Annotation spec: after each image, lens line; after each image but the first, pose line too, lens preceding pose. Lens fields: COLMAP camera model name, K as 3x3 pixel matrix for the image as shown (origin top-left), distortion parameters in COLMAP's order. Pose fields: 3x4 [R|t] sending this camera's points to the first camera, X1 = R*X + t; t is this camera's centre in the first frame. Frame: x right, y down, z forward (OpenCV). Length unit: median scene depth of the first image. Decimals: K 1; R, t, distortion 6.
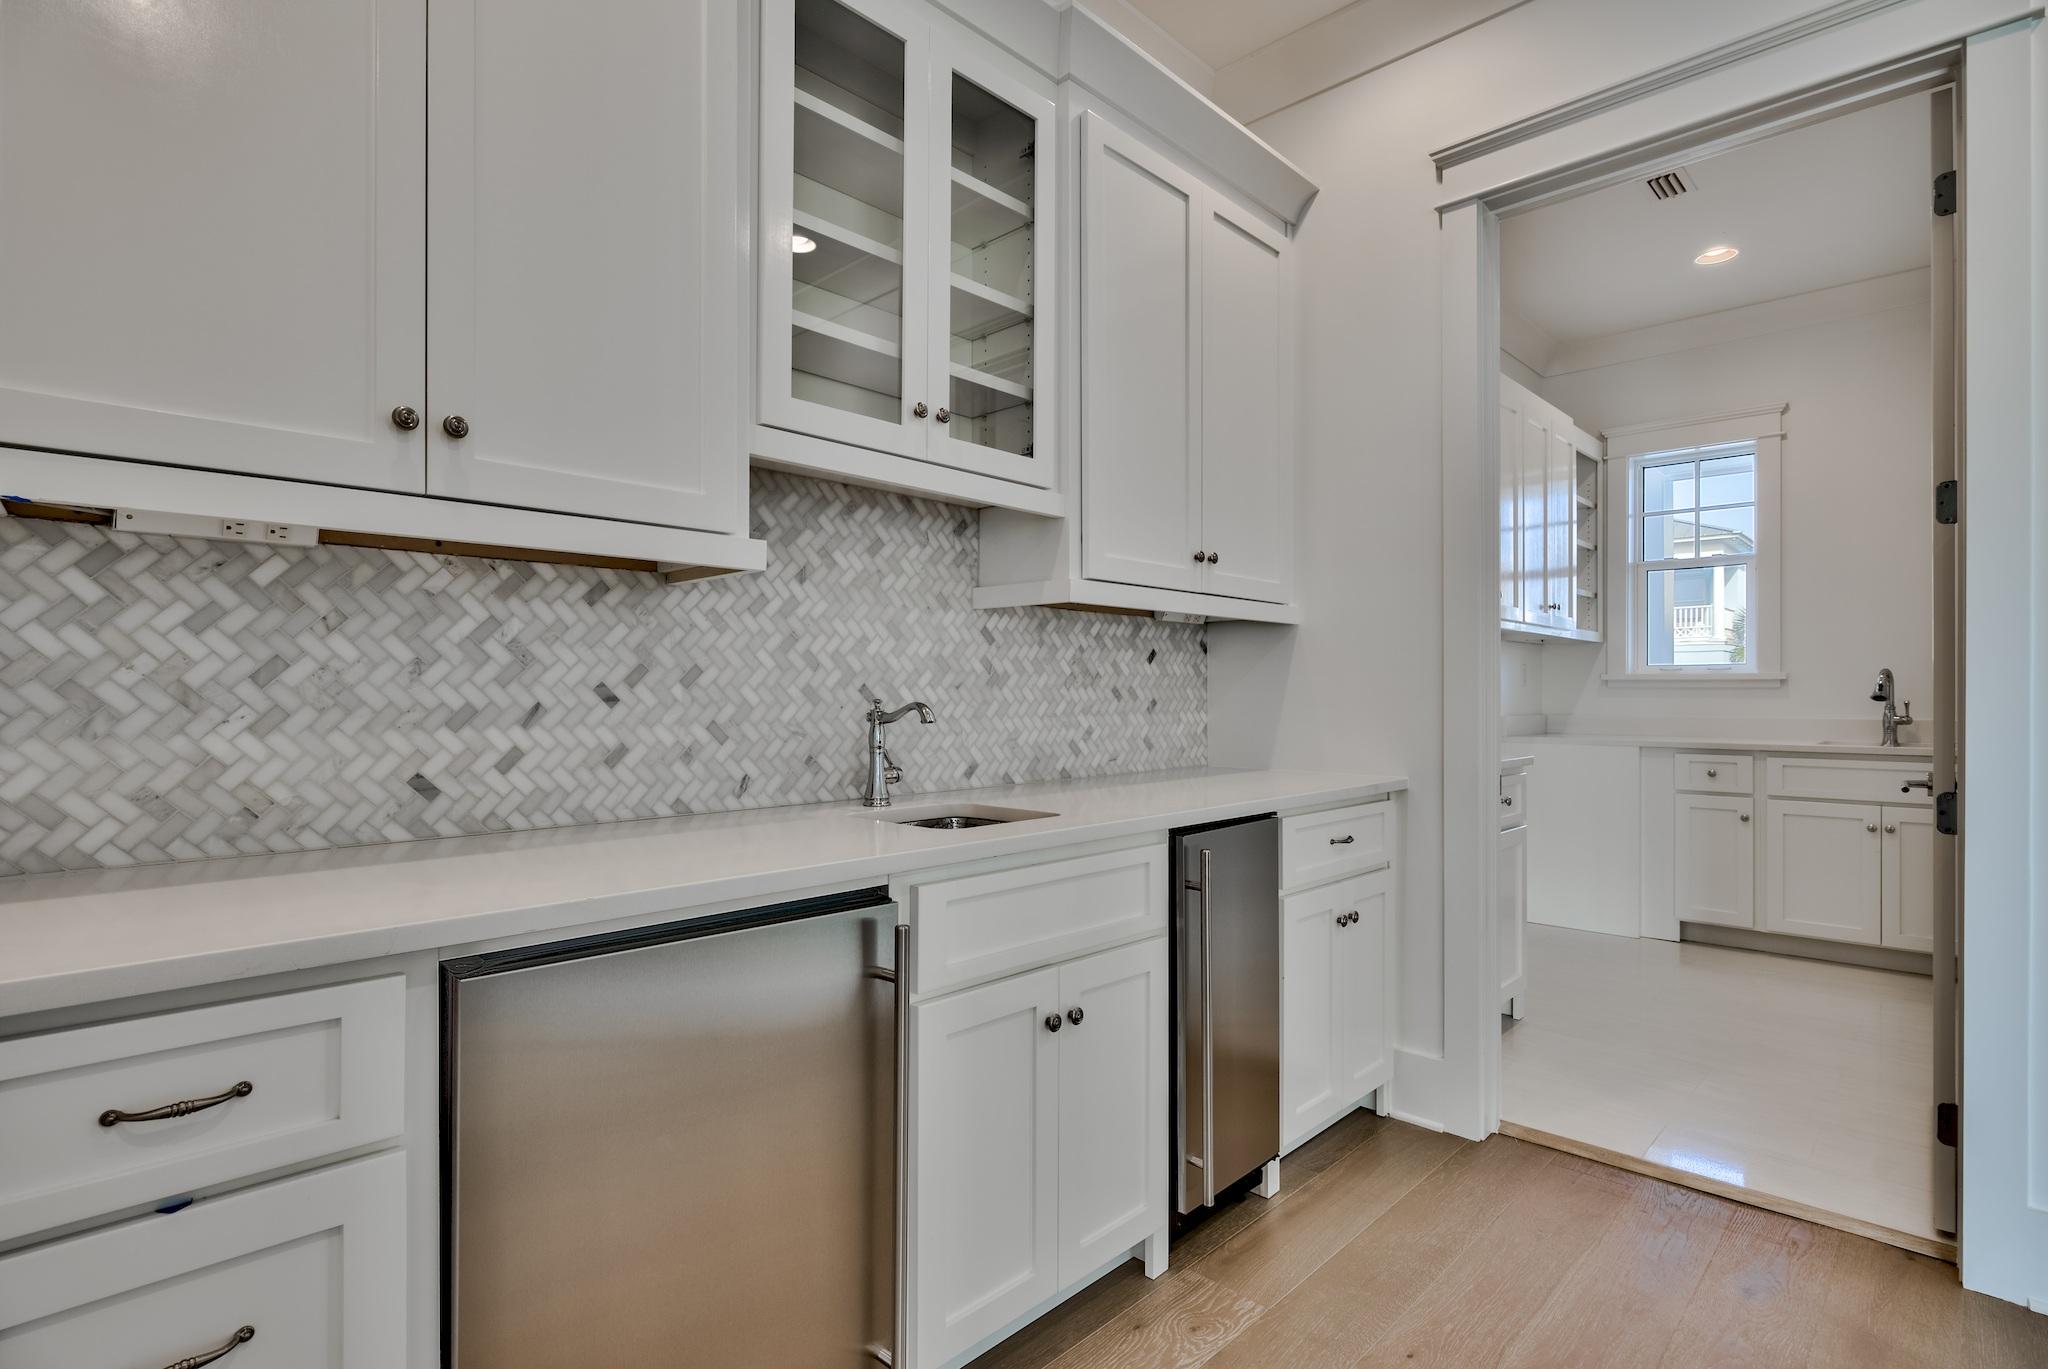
lens RADIAL K [[1025.6, 0, 1006.8], [0, 1025.6, 693.2], [0, 0, 1]] dist [-0.007562, 0.001419]
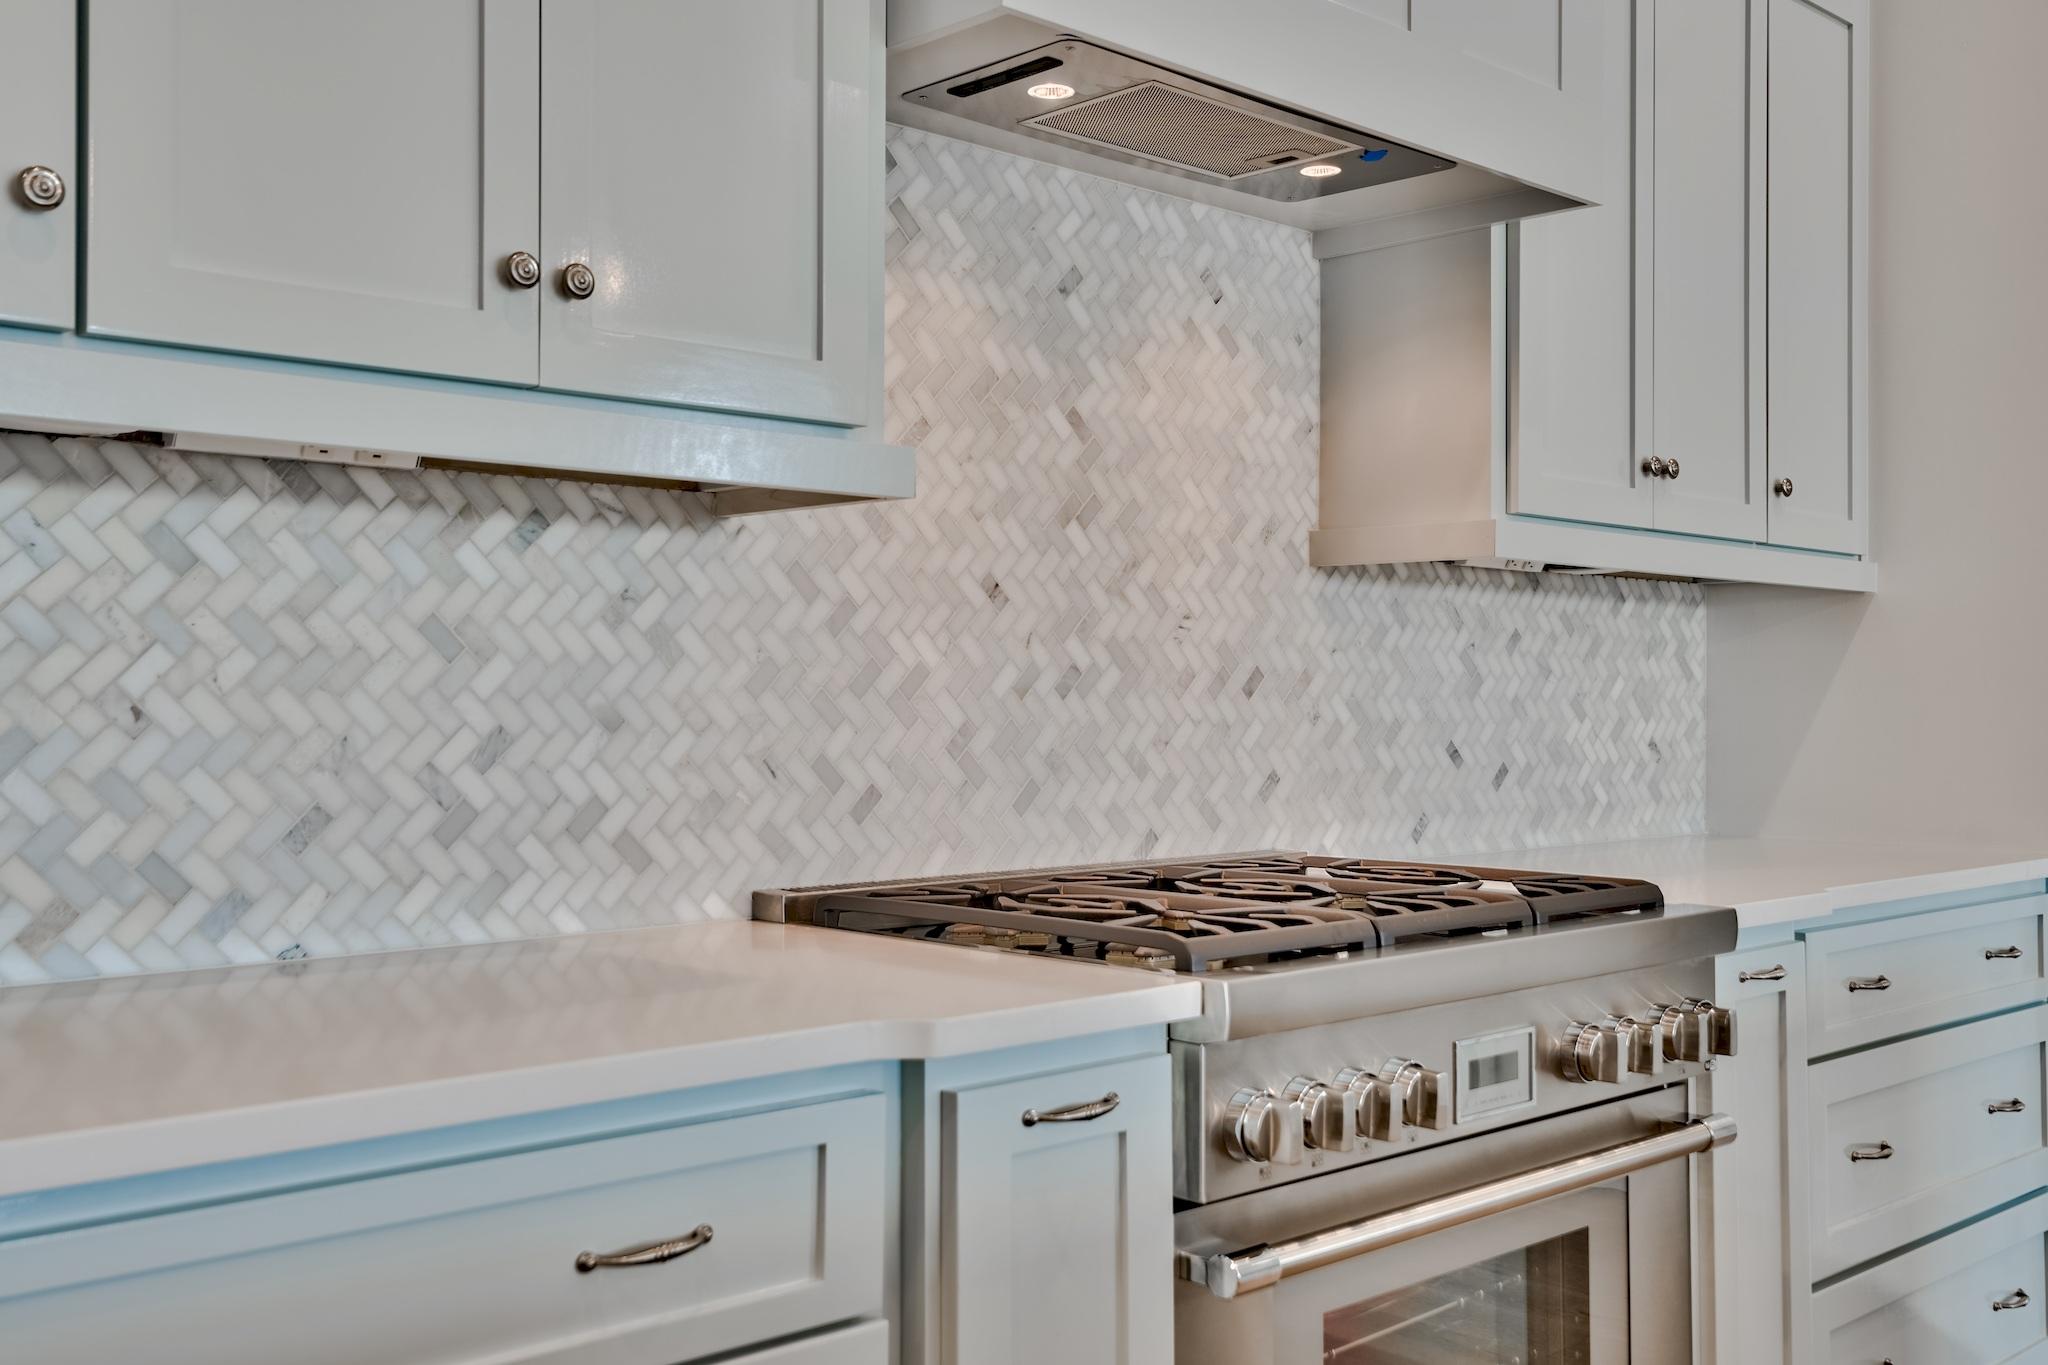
lens RADIAL K [[1997.4, 0, 1032.4], [0, 1997.4, 690.1], [0, 0, 1]] dist [0.073322, 0.000000]
pose [[0.999711, -0.001381, -0.024019, -0.121781], [0.001173, 0.999962, -0.008654, 0.000106], [0.024030, 0.008623, 0.999674, -0.122096]]
